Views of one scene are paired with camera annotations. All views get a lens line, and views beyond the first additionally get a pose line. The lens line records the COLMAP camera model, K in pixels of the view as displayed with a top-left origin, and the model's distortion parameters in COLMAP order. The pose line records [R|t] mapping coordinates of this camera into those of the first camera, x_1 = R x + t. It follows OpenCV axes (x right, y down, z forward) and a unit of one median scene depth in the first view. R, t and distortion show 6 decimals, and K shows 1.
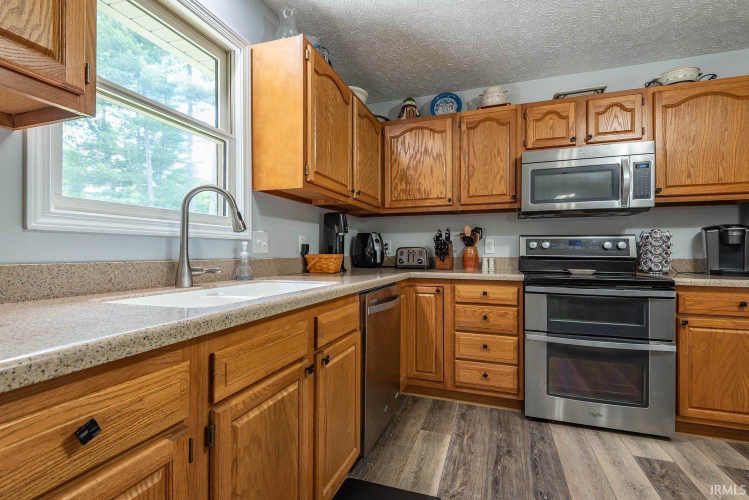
lens RADIAL K [[336.5, 0, 372.9], [0, 336.5, 250.5], [0, 0, 1]] dist [0.004032, -0.003180]
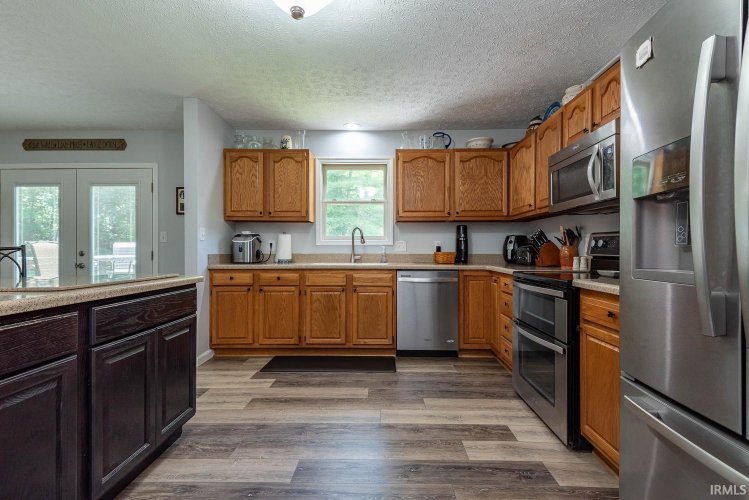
lens RADIAL K [[336.5, 0, 376.1], [0, 336.5, 250.2], [0, 0, 1]] dist [0.004032, -0.003180]
pose [[0.316286, -0.000260, -0.948664, 1.350762], [0.003677, 0.999993, 0.000952, -0.000808], [0.948657, -0.003789, 0.316285, 0.156635]]
